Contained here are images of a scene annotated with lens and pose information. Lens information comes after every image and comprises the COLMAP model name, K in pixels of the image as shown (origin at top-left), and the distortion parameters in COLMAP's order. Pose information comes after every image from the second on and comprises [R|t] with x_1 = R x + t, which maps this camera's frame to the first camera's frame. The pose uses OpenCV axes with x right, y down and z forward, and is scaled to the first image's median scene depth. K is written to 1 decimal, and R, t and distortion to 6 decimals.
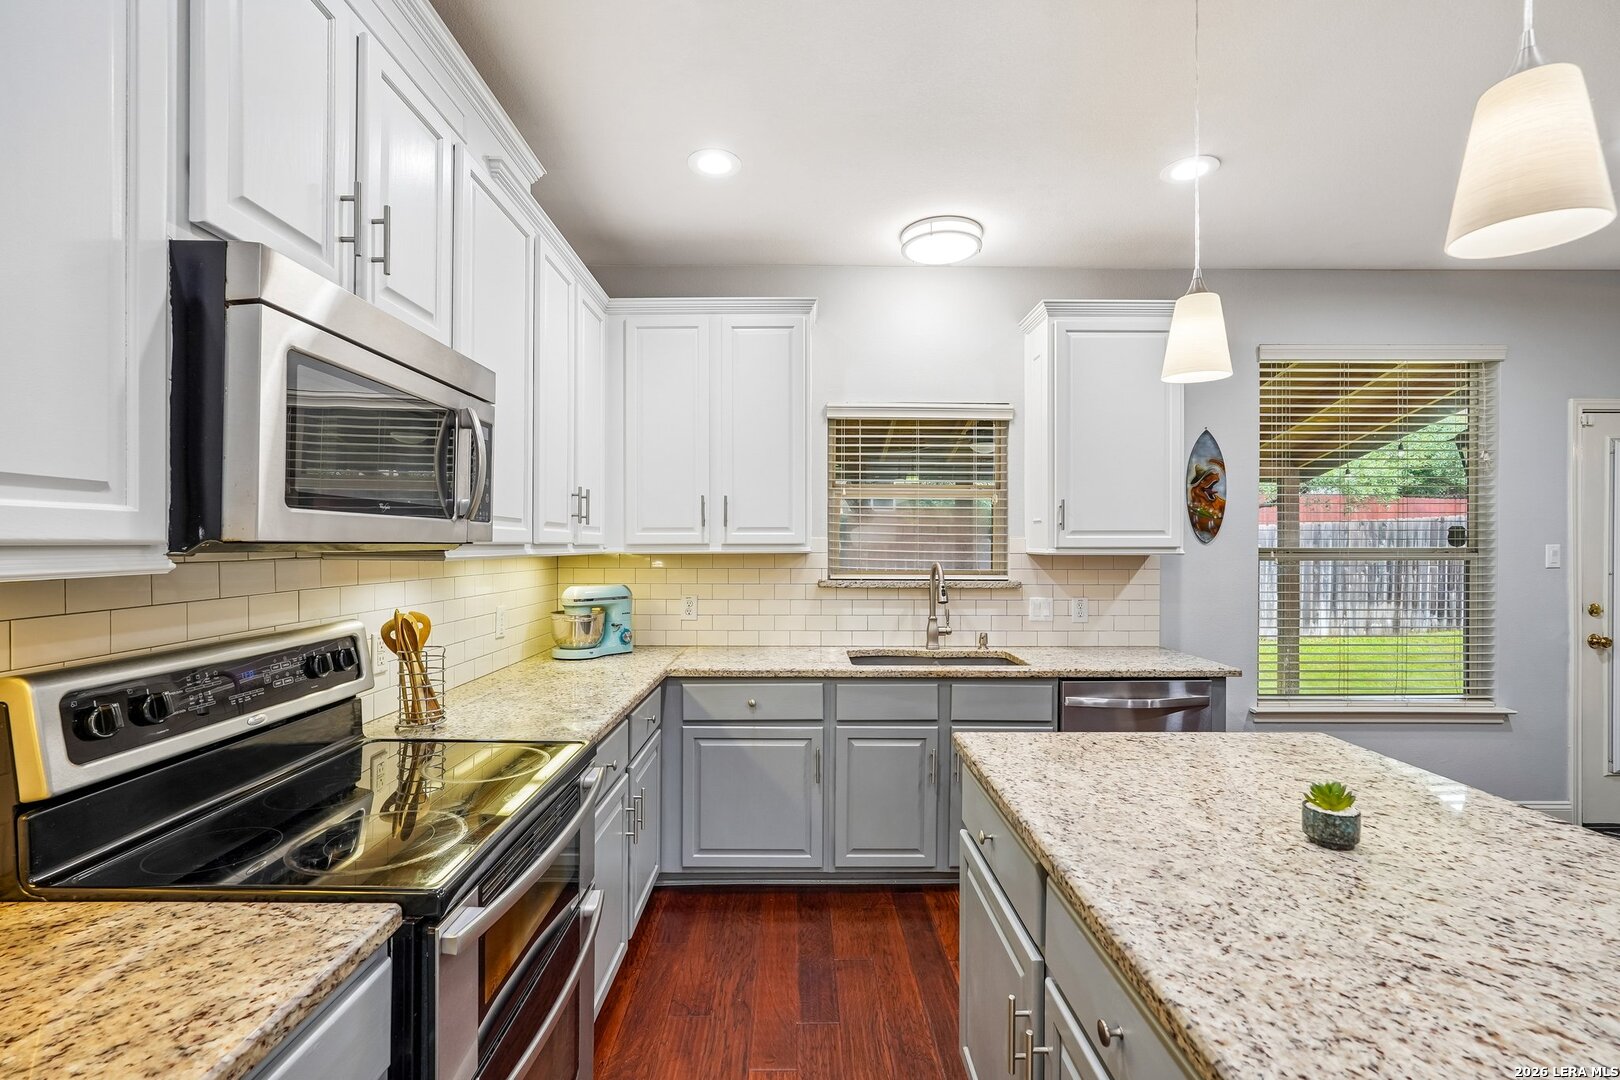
lens RADIAL K [[714.8, 0, 811.7], [0, 714.8, 551.4], [0, 0, 1]] dist [-0.017505, 0.008507]
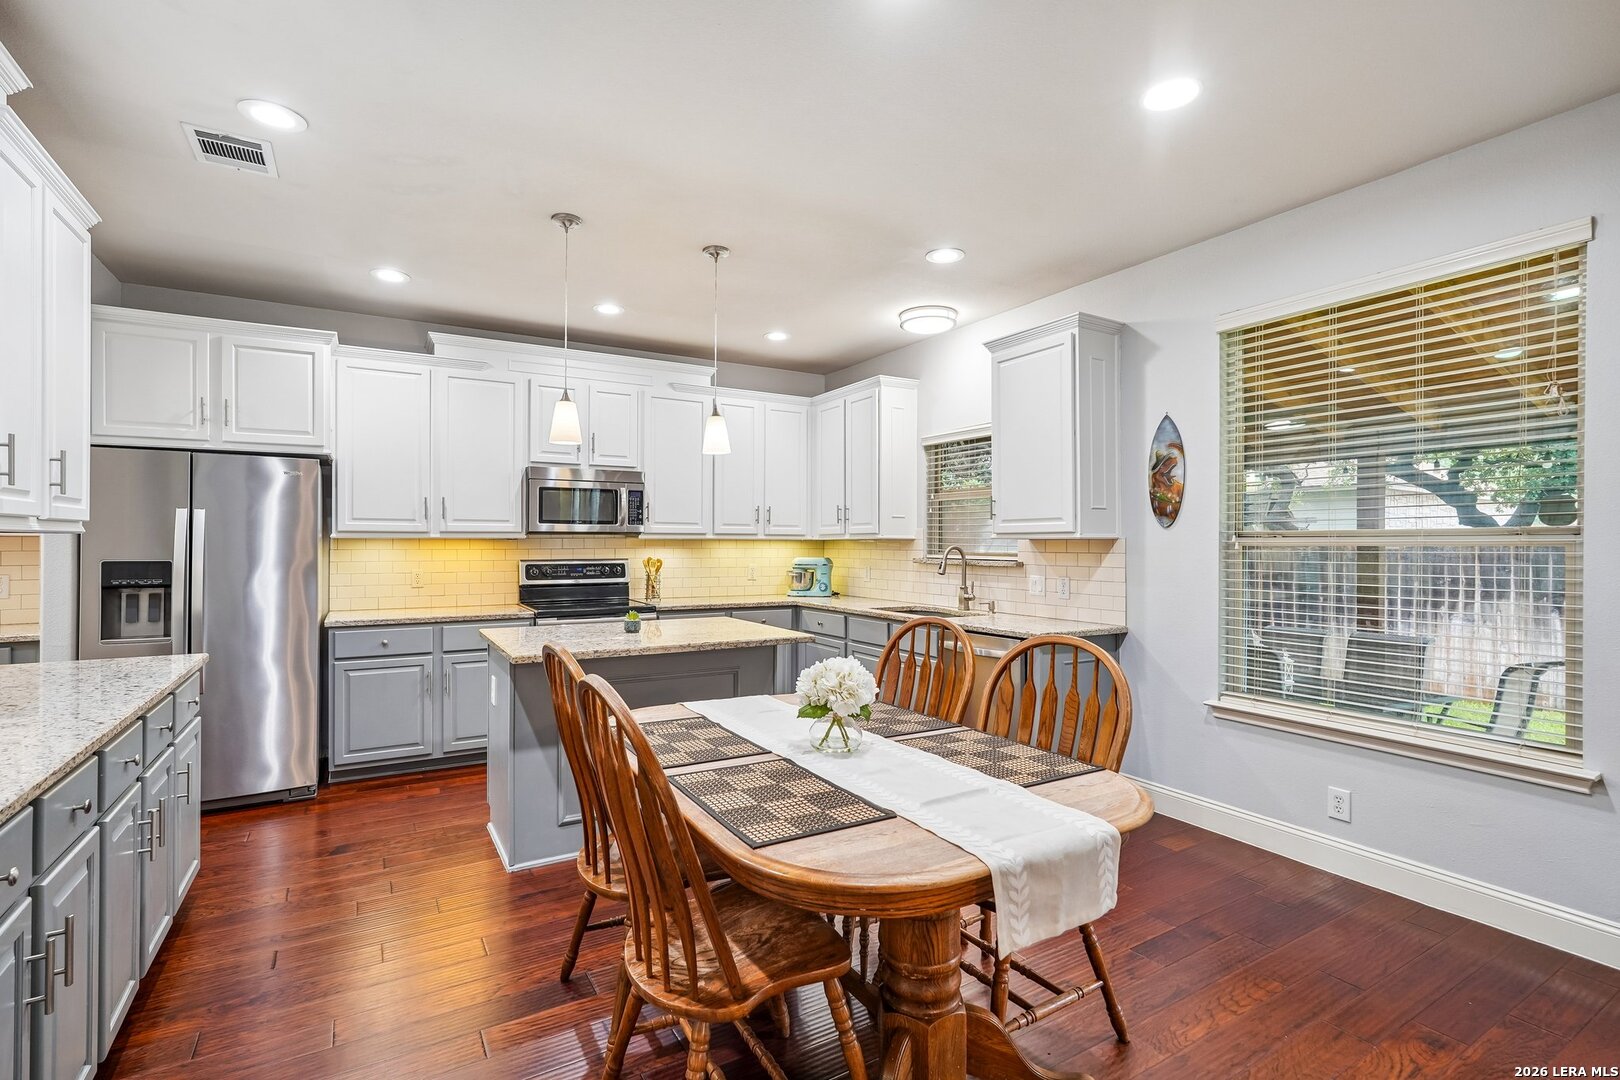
lens RADIAL K [[776.2, 0, 807.9], [0, 776.2, 541.3], [0, 0, 1]] dist [0.019309, 0.000604]
pose [[0.491956, -0.002103, -0.870618, 1.525638], [-0.008419, 0.999939, -0.007172, 0.023379], [0.870579, 0.010858, 0.491908, 0.026352]]
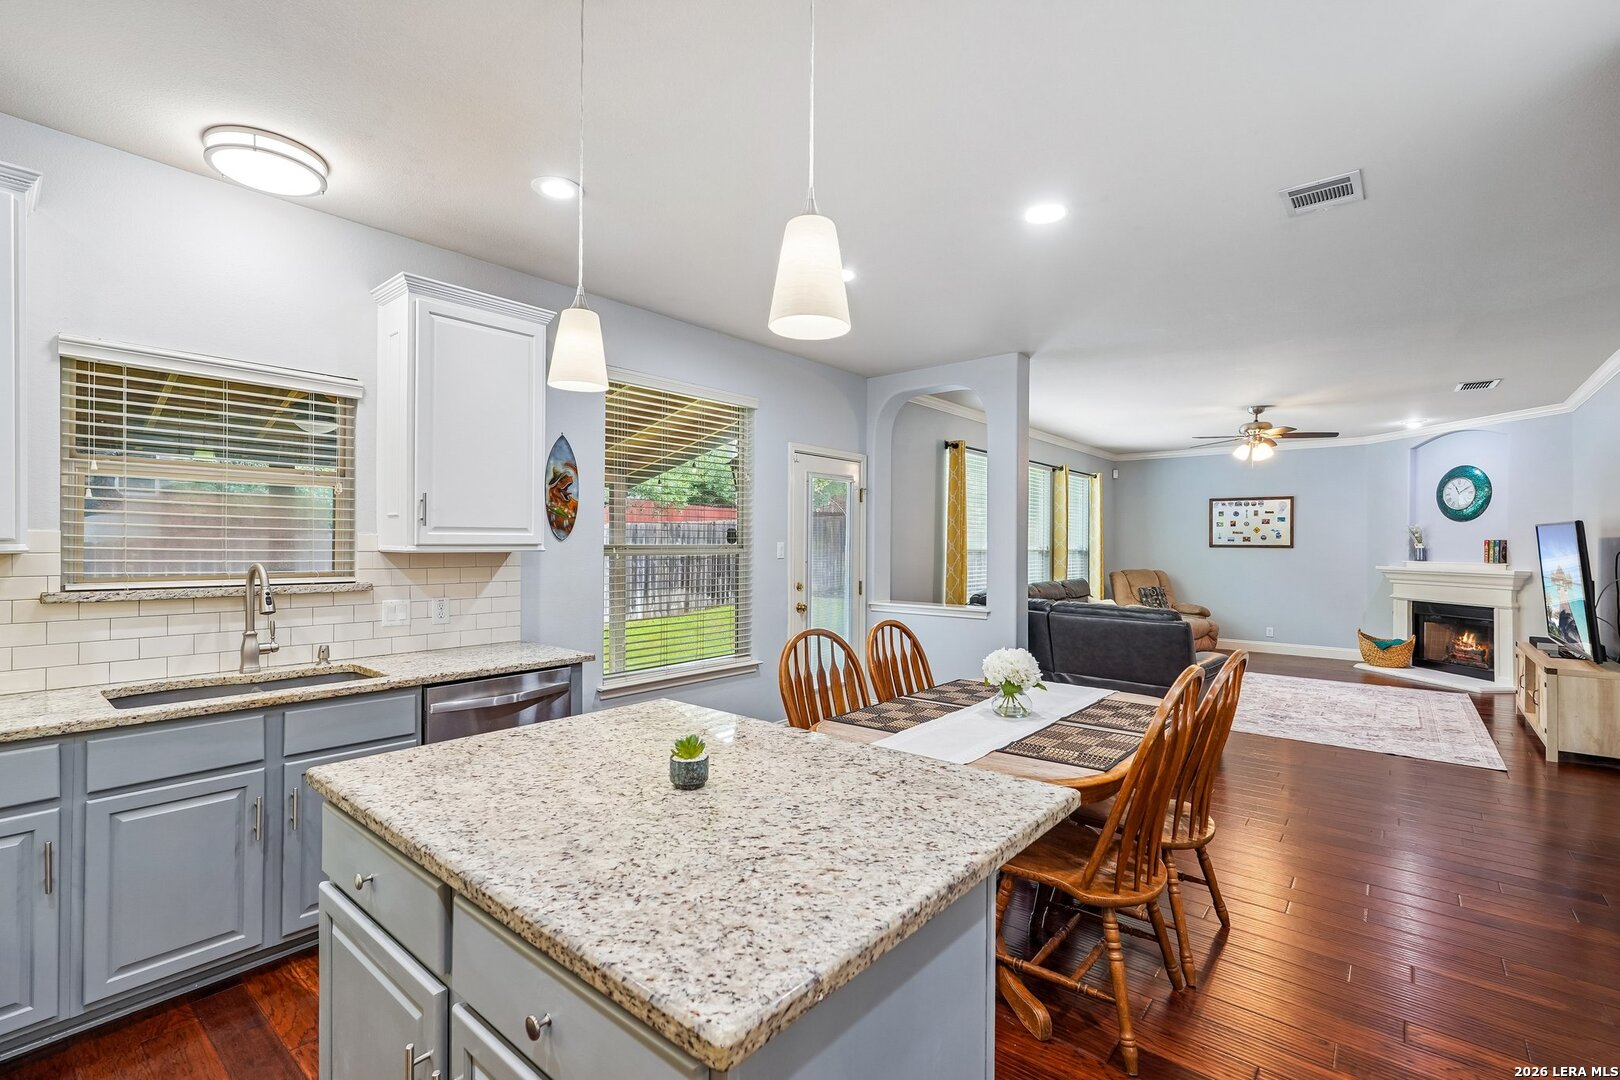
lens RADIAL K [[714.8, 0, 810.1], [0, 714.8, 552.4], [0, 0, 1]] dist [-0.017505, 0.008507]
pose [[0.651767, -0.008625, 0.758370, -0.025449], [0.004321, 0.999961, 0.007659, -0.000294], [-0.758407, -0.001716, 0.651779, 0.013600]]
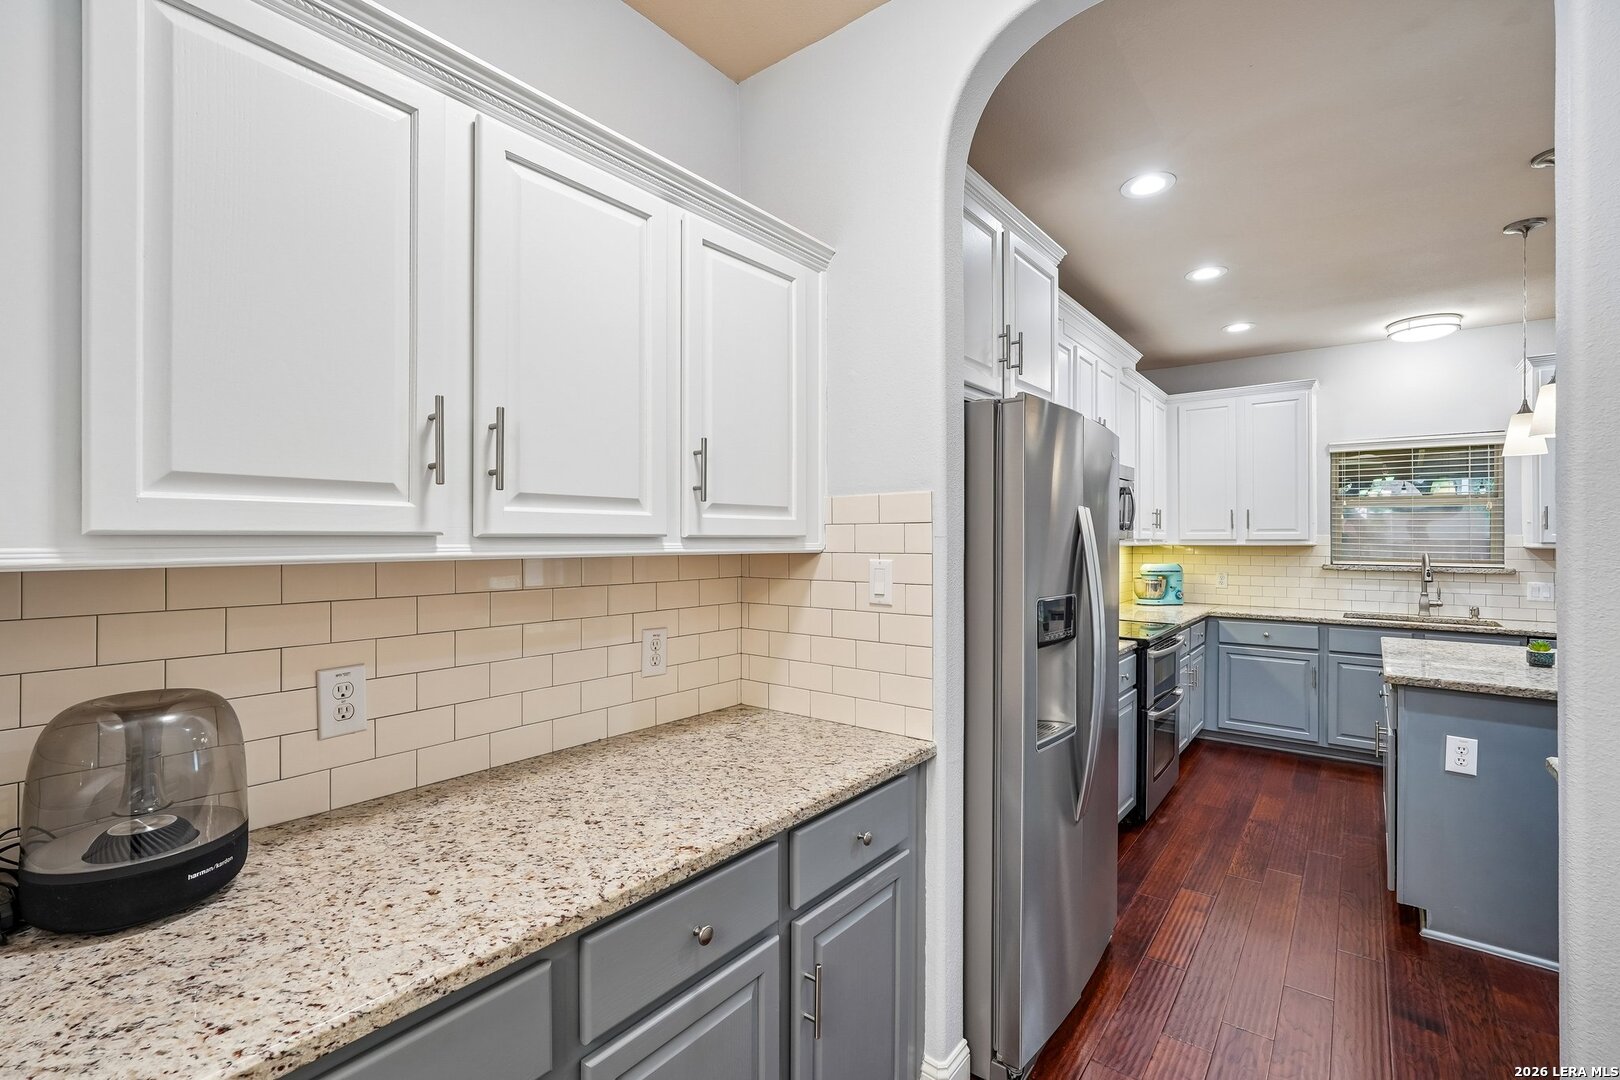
lens RADIAL K [[714.8, 0, 798.2], [0, 714.8, 532.2], [0, 0, 1]] dist [-0.017505, 0.008507]
pose [[0.769799, -0.004686, -0.638269, 0.132235], [-0.007696, 0.999832, -0.016622, 0.008173], [0.638240, 0.017708, 0.769634, -0.954958]]
